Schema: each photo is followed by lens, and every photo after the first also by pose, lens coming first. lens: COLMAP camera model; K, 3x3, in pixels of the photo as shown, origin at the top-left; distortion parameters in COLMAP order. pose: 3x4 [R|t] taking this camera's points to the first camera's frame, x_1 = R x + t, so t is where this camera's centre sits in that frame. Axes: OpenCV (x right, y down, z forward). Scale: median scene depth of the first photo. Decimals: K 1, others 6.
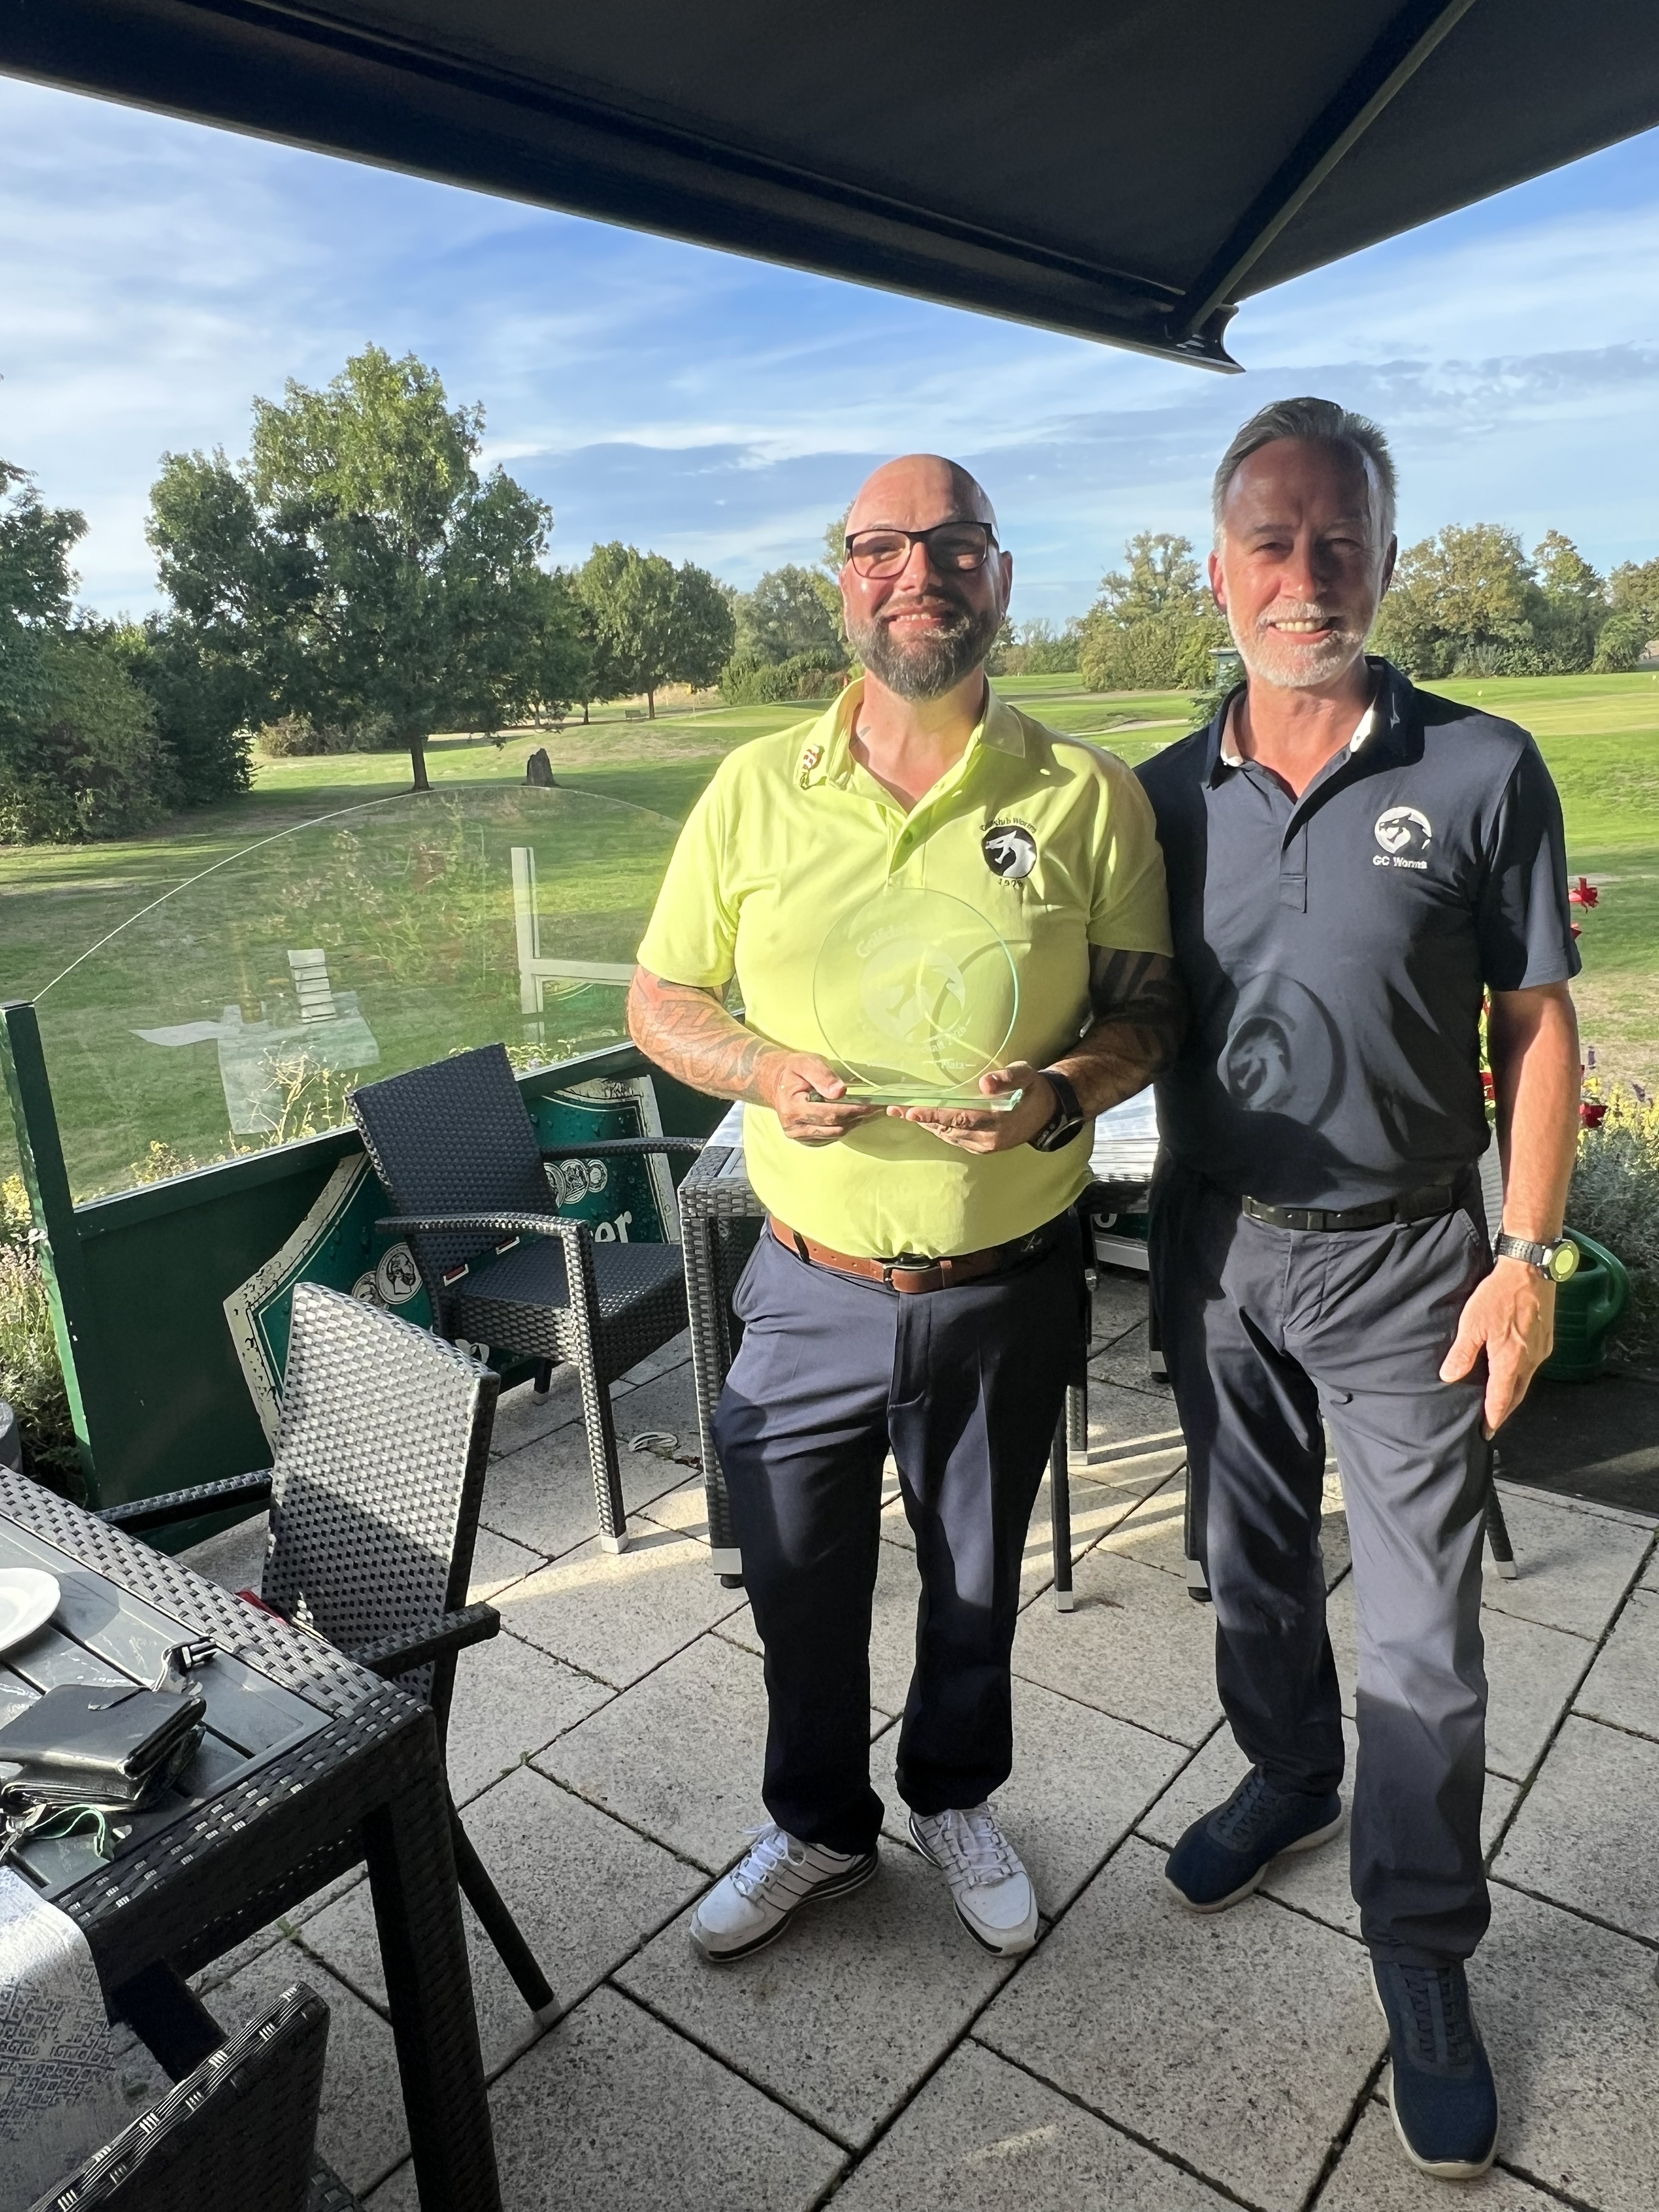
lens RADIAL K [[1566.9, 0, 821.9], [0, 1566.9, 1088.3], [0, 0, 1]] dist [-0.007345, 0.002253]
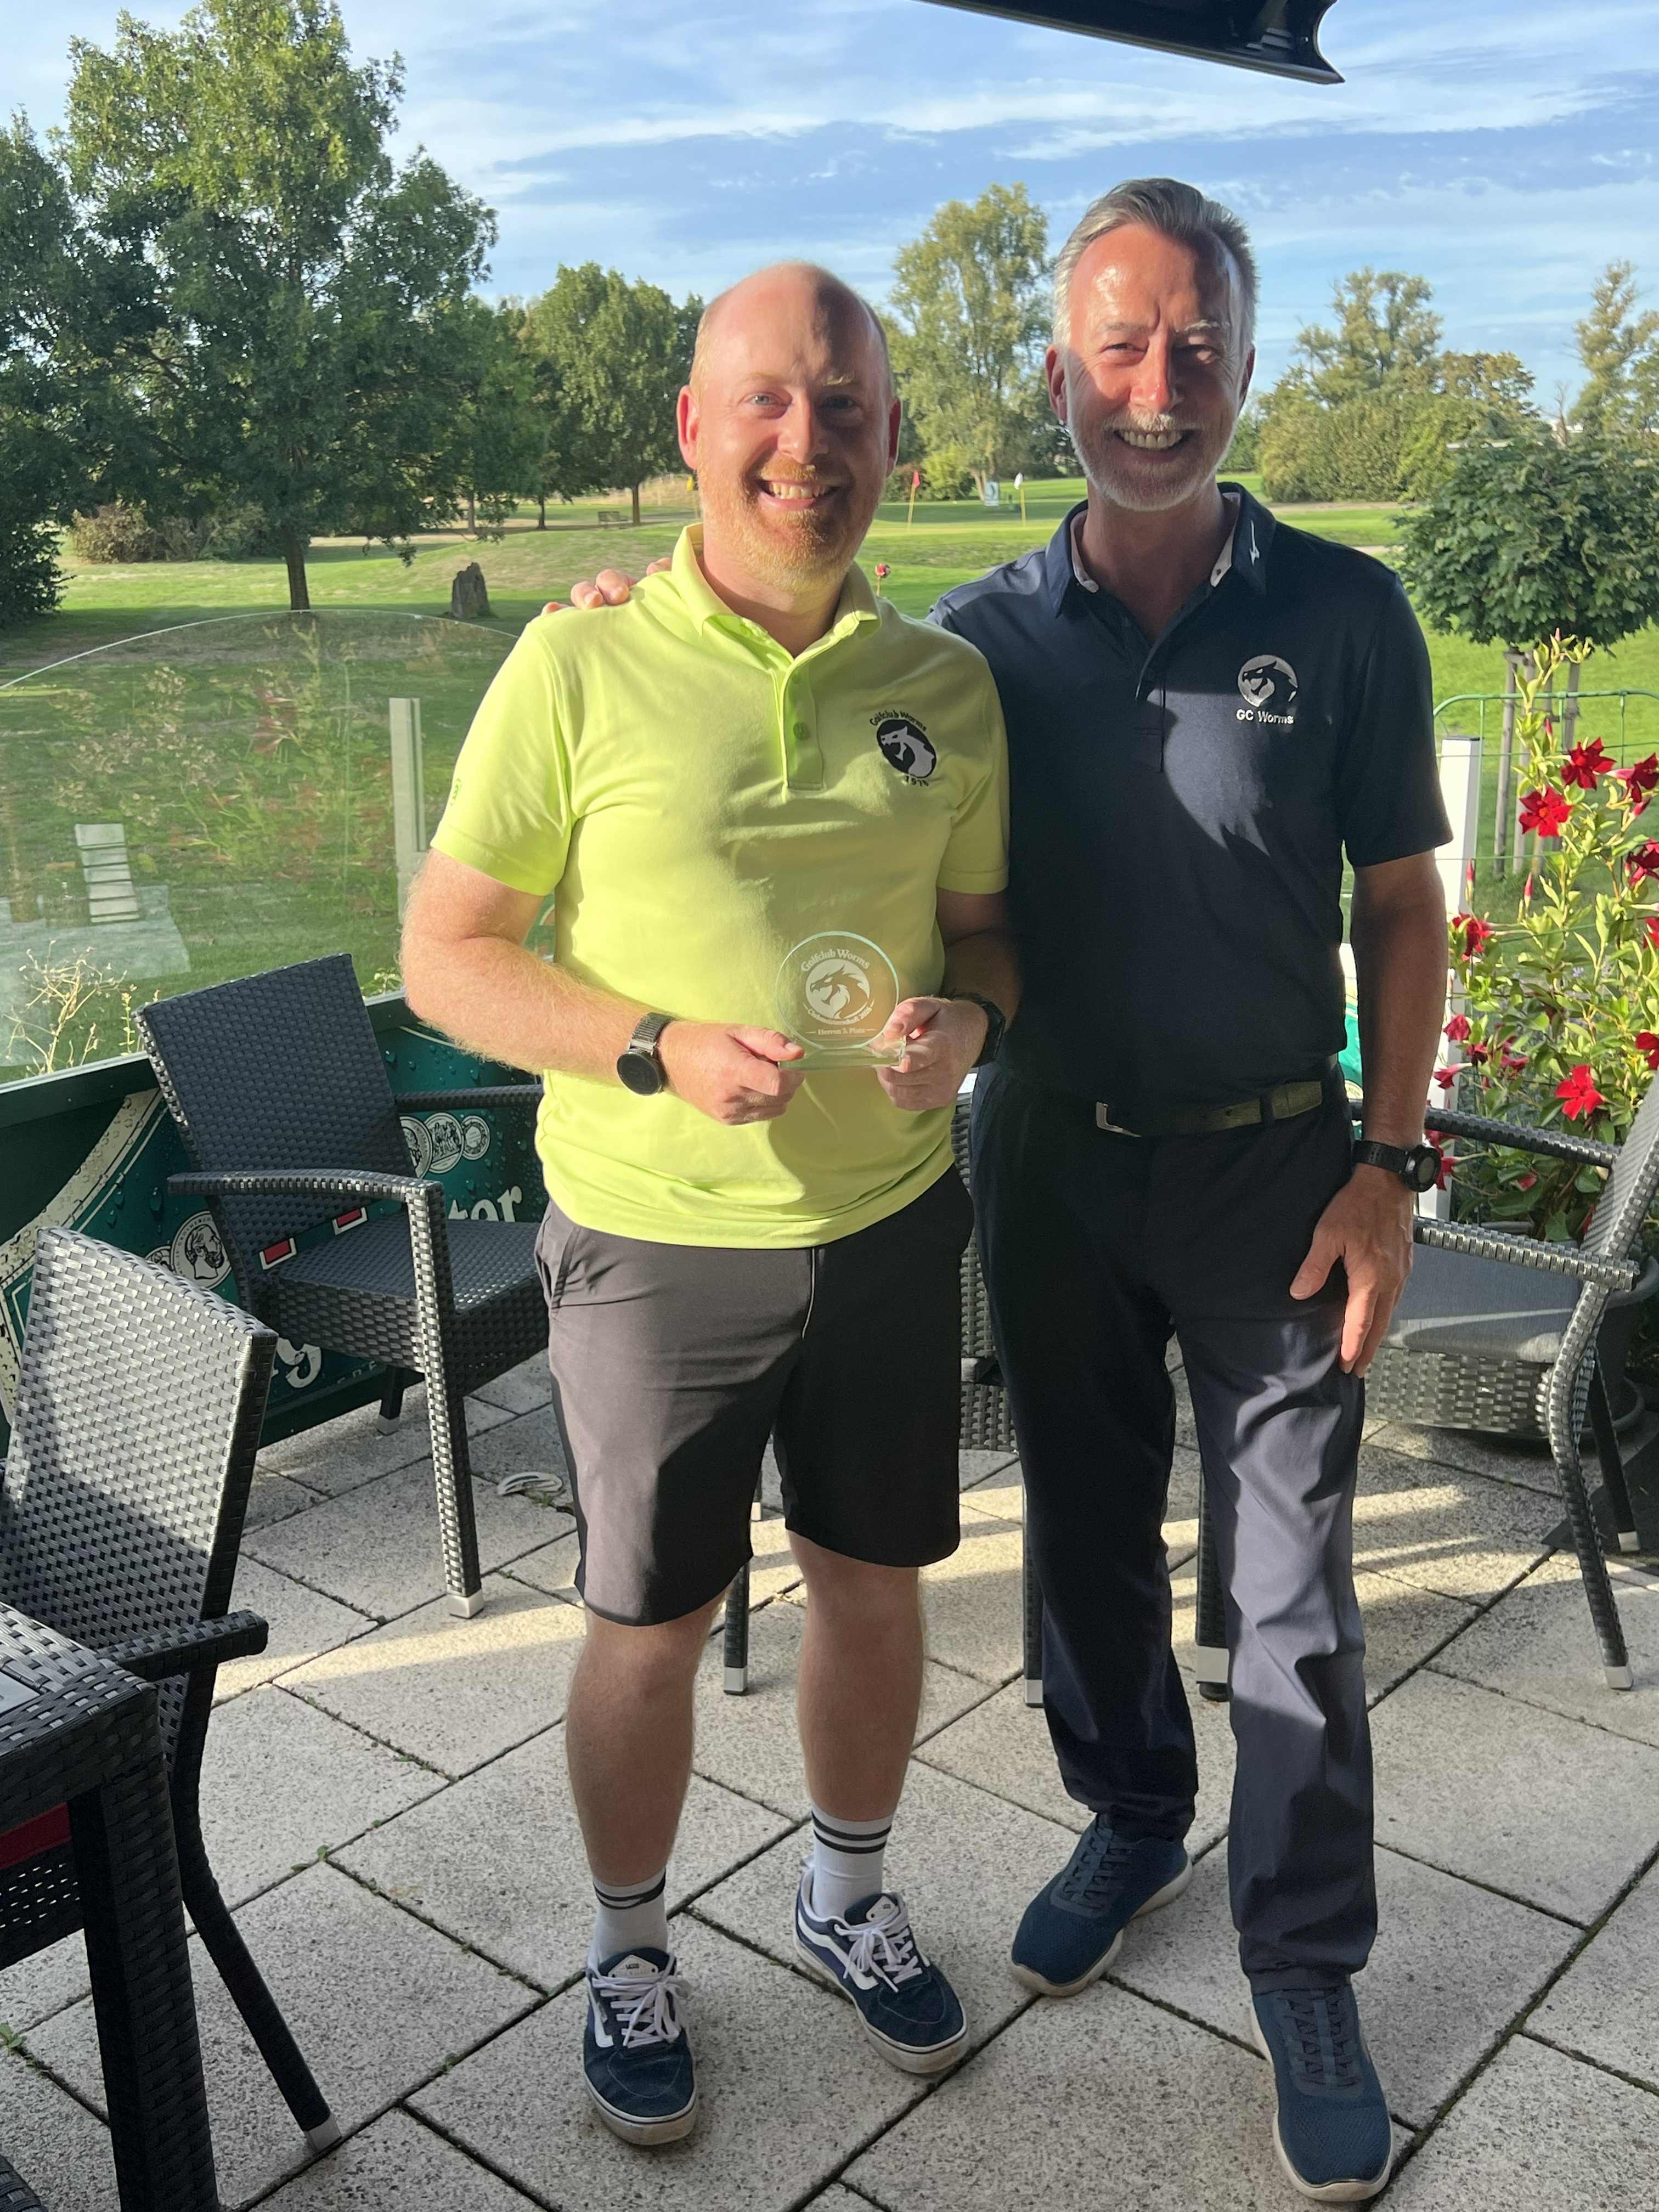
lens RADIAL K [[2243.9, 0, 813.3], [0, 2243.9, 1129.5], [0, 0, 1]] dist [0.024498, -0.026446]
pose [[0.999163, 0.034430, -0.022102, 0.060435], [-0.033778, 0.999002, 0.029208, 0.021536], [0.023086, -0.028437, 0.999329, -0.100263]]
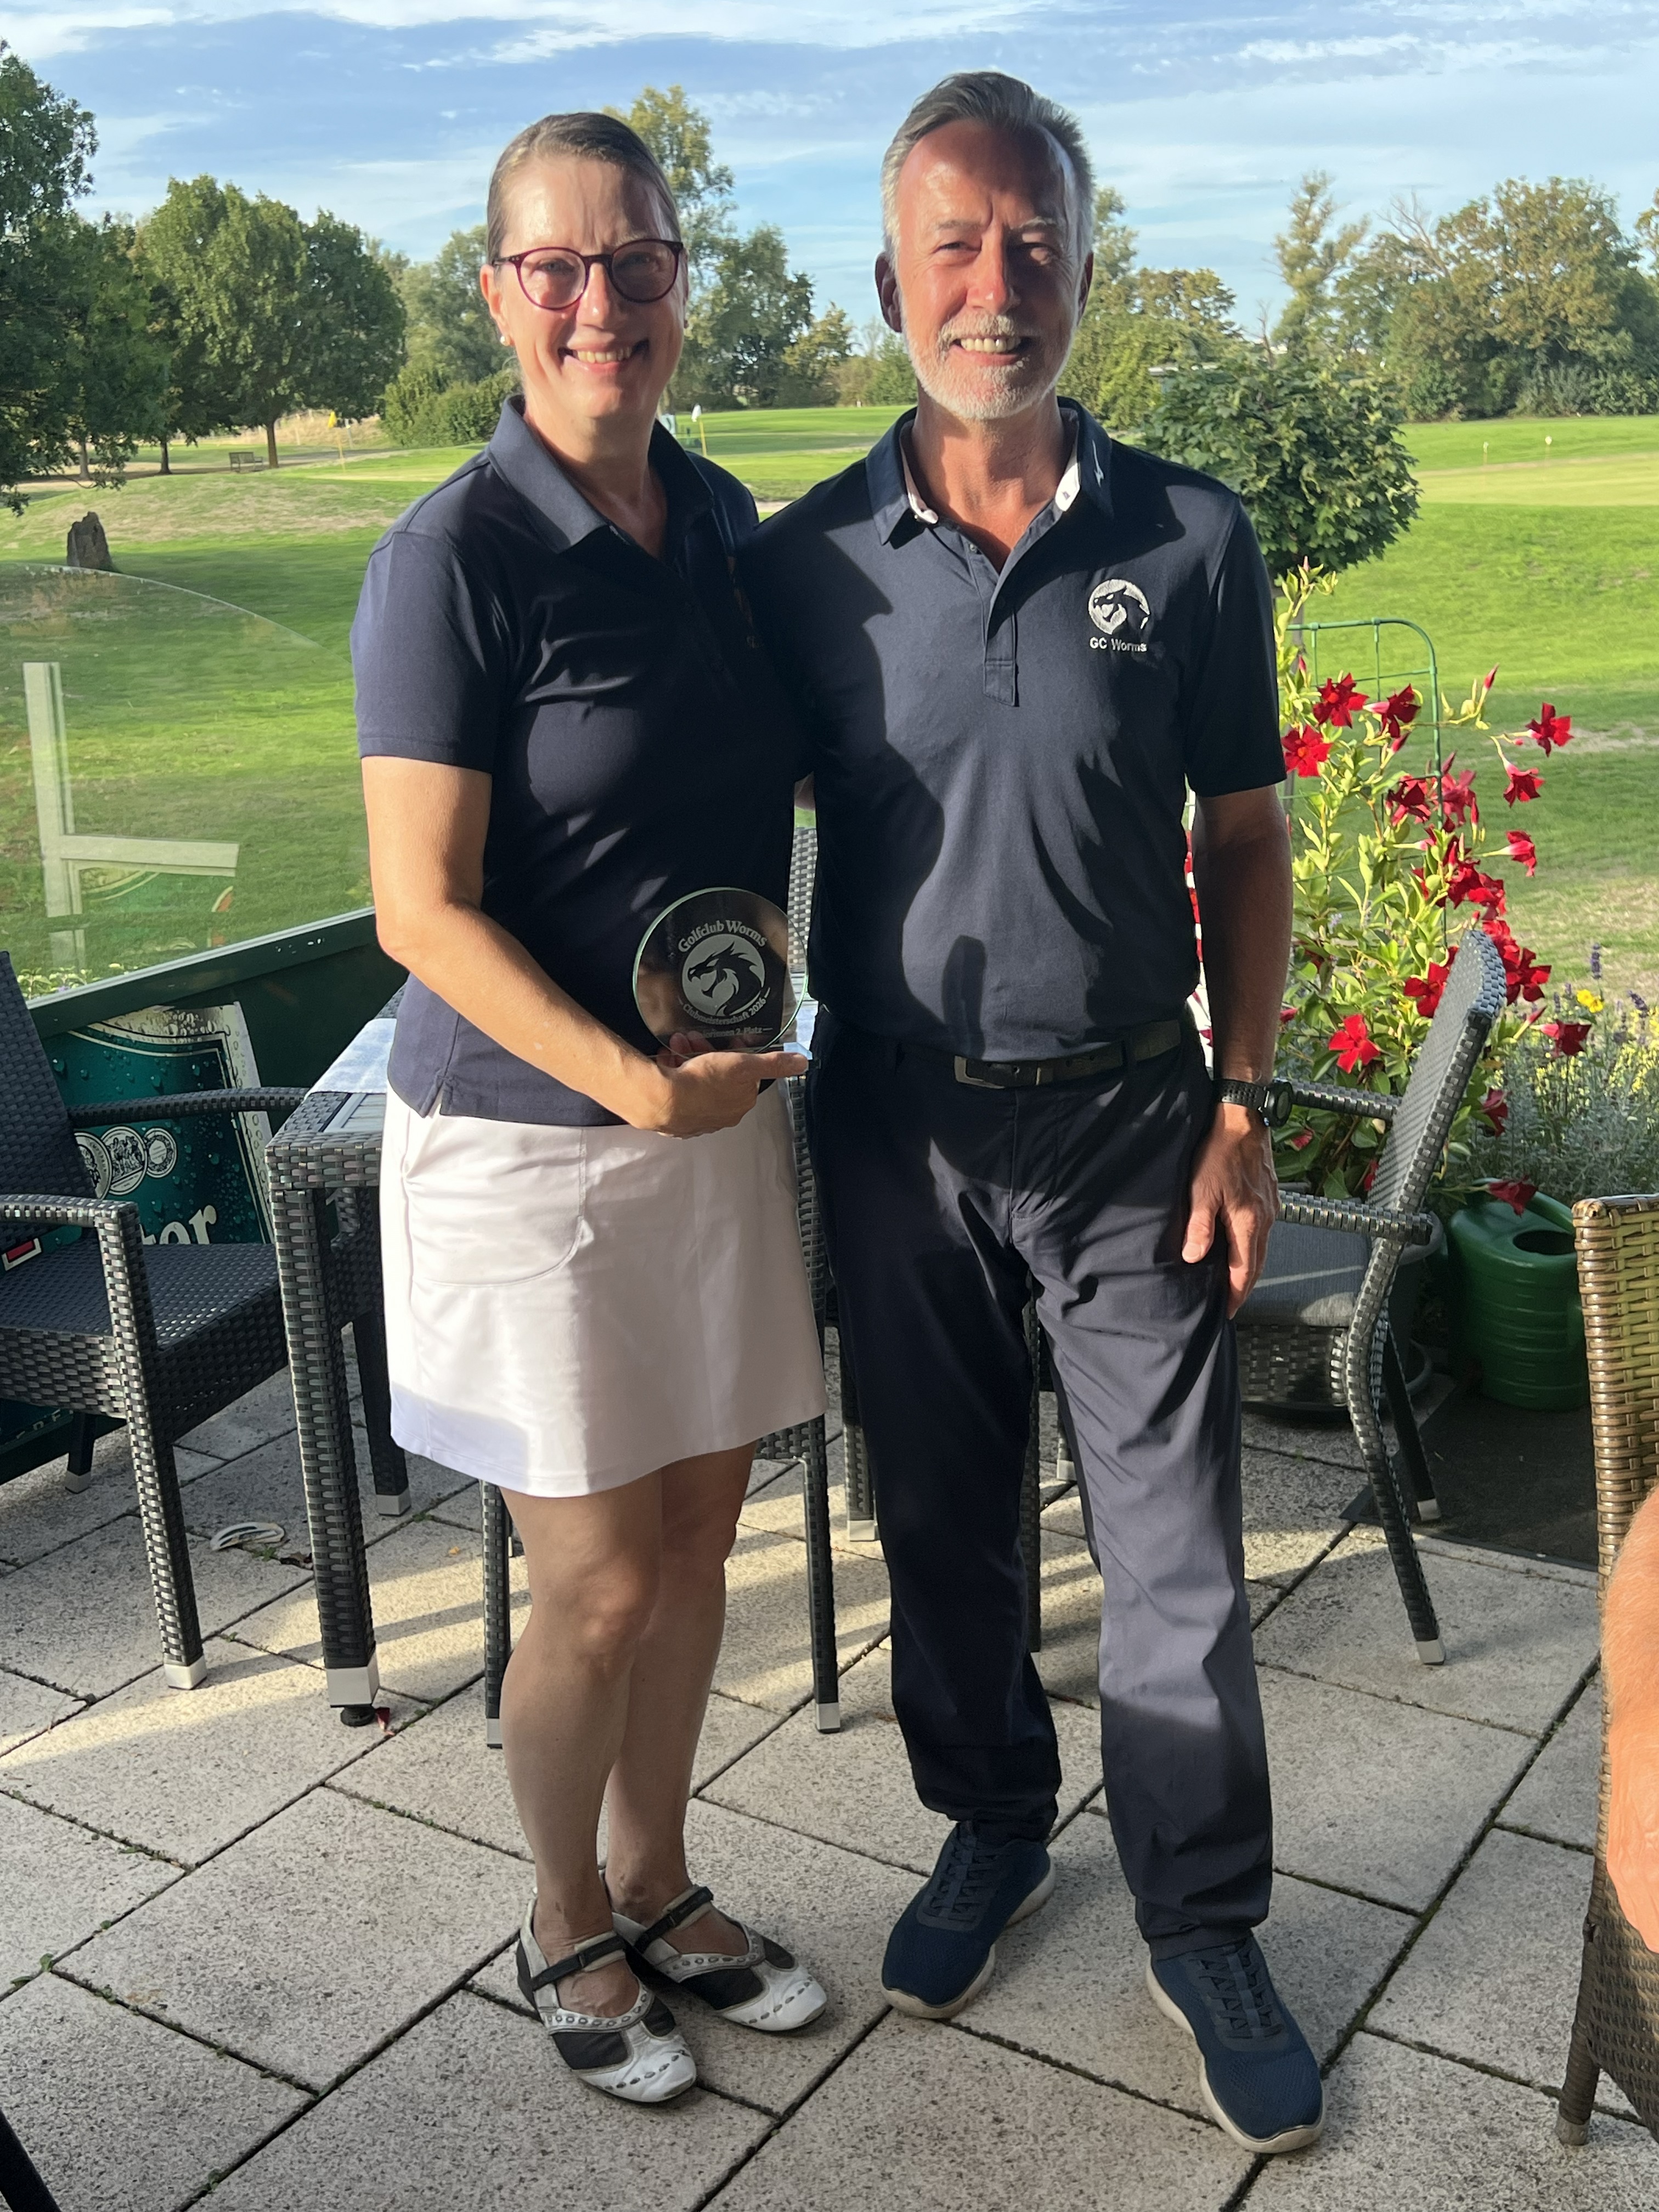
lens RADIAL K [[2447.4, 0, 816.4], [0, 2447.4, 1120.8], [0, 0, 1]] dist [0.073516, -0.172582]
pose [[0.994513, -0.016496, 0.103305, 0.038630], [0.013792, 0.999545, 0.026833, 0.025385], [-0.103701, -0.025261, 0.994288, -0.105543]]
